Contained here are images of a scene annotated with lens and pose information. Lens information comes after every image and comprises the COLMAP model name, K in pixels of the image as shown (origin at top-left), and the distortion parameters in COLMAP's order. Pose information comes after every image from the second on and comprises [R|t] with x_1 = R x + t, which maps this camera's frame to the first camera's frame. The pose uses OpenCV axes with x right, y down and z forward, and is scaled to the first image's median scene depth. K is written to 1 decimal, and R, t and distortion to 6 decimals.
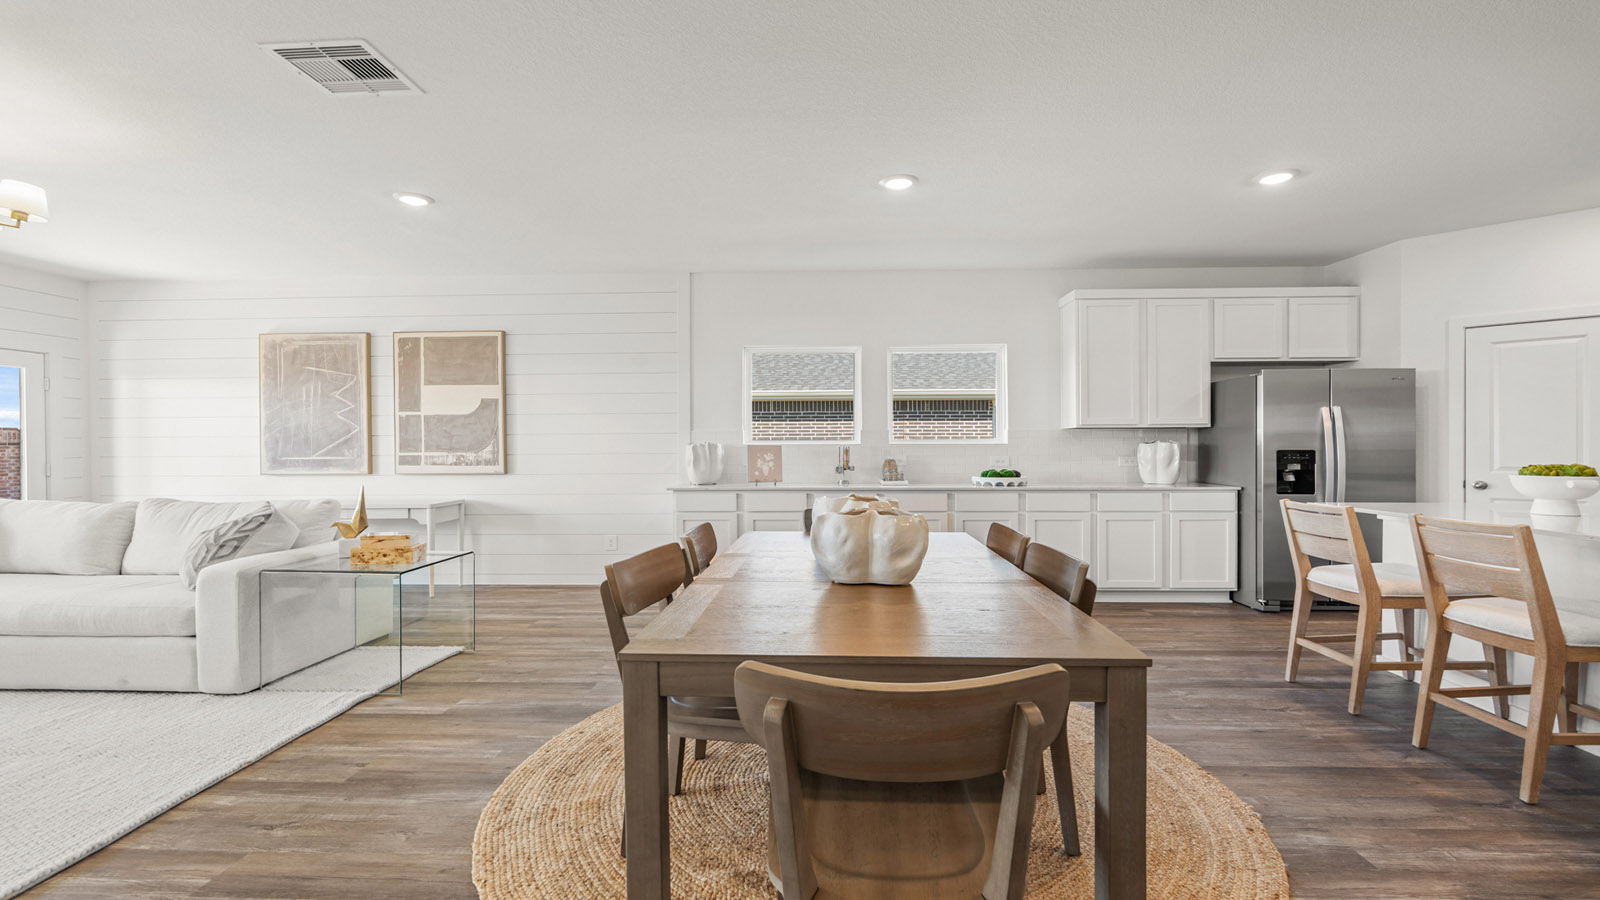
lens RADIAL K [[708.9, 0, 796.0], [0, 708.9, 455.4], [0, 0, 1]] dist [-0.001181, 0.000004]
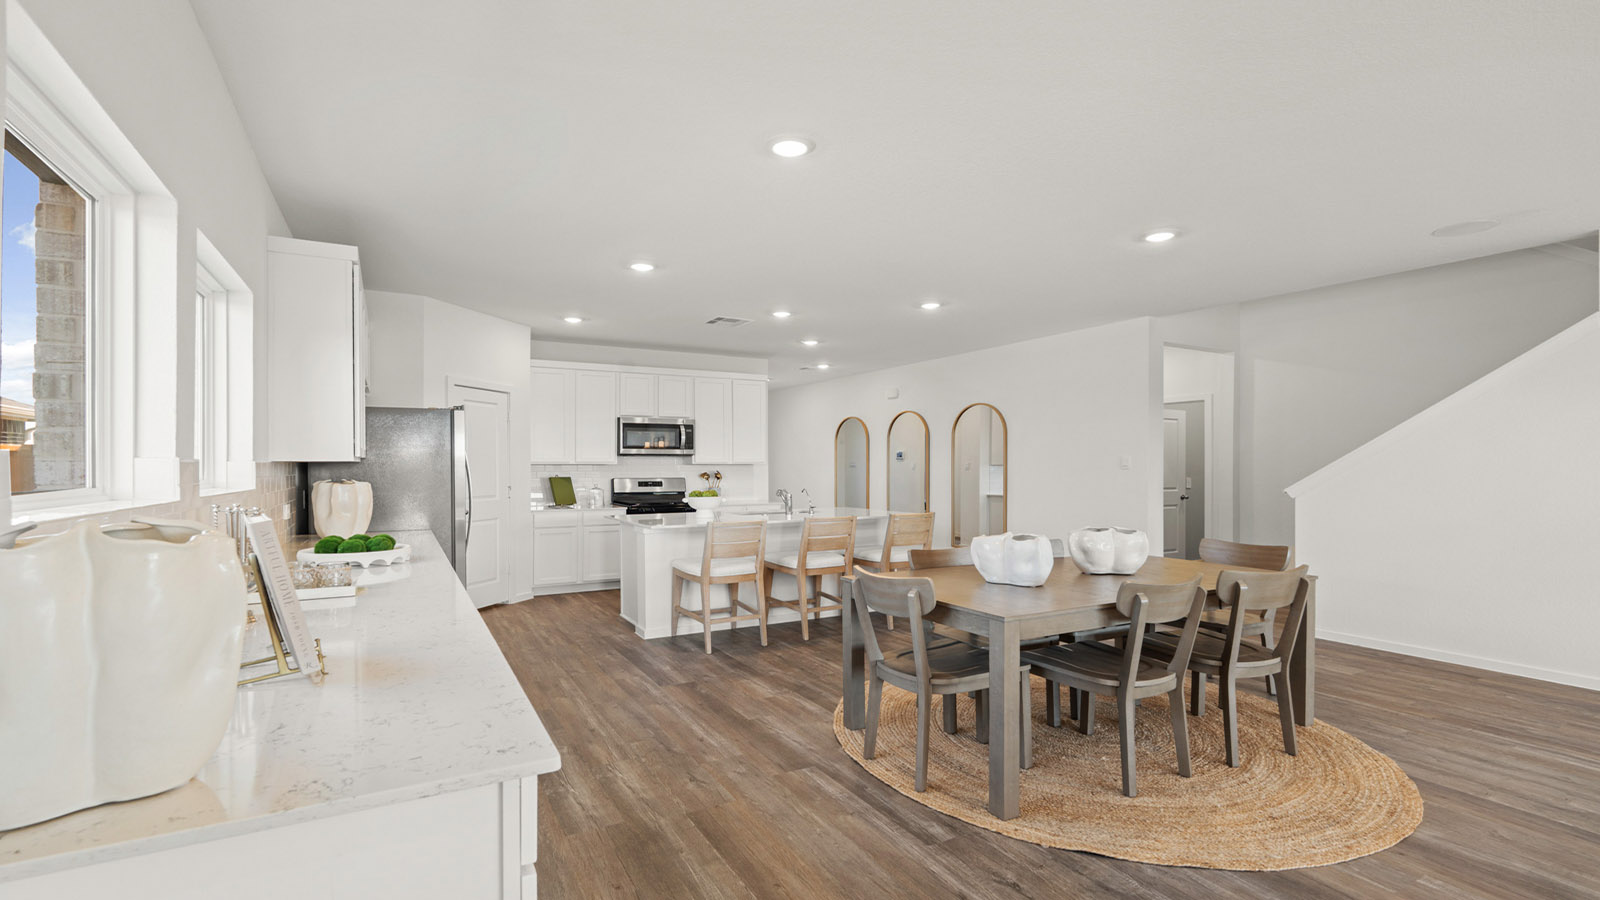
lens RADIAL K [[708.9, 0, 800.9], [0, 708.9, 469.1], [0, 0, 1]] dist [-0.001181, 0.000004]
pose [[-0.528953, 0.000119, 0.848651, -0.450594], [0.015369, 0.999837, 0.009439, -0.039510], [-0.848512, 0.018035, -0.528869, 1.242493]]
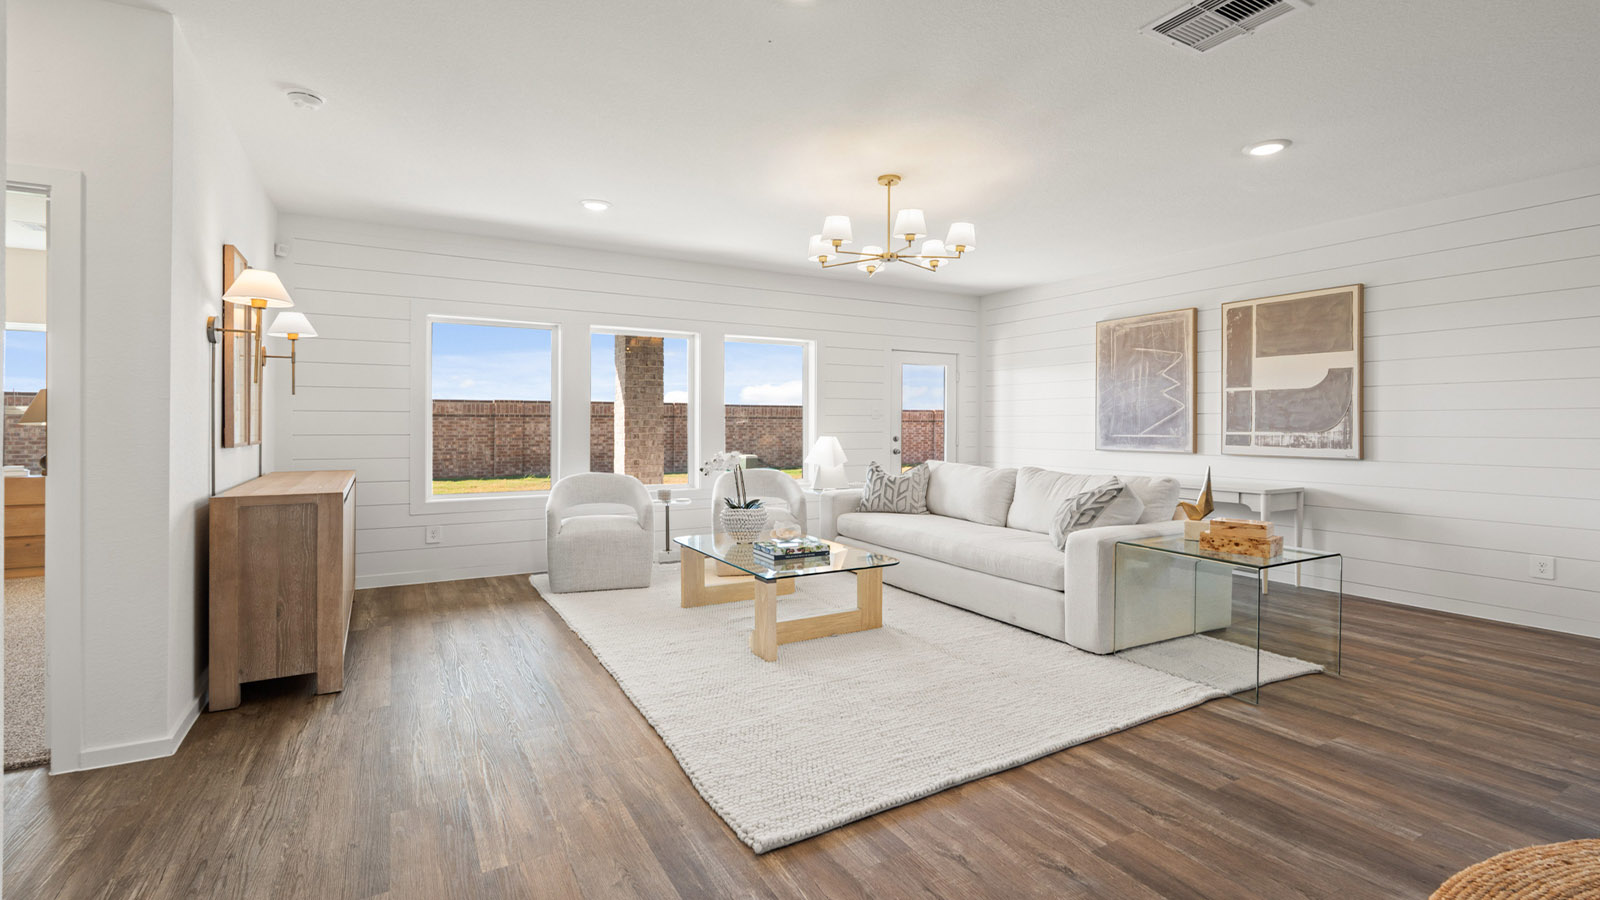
lens RADIAL K [[708.9, 0, 795.9], [0, 708.9, 433.0], [0, 0, 1]] dist [-0.001181, 0.000004]
pose [[0.528930, 0.016642, -0.848502, -0.087423], [-0.018029, 0.999802, 0.008371, 0.000428], [0.848474, 0.010869, 0.529125, 0.028011]]
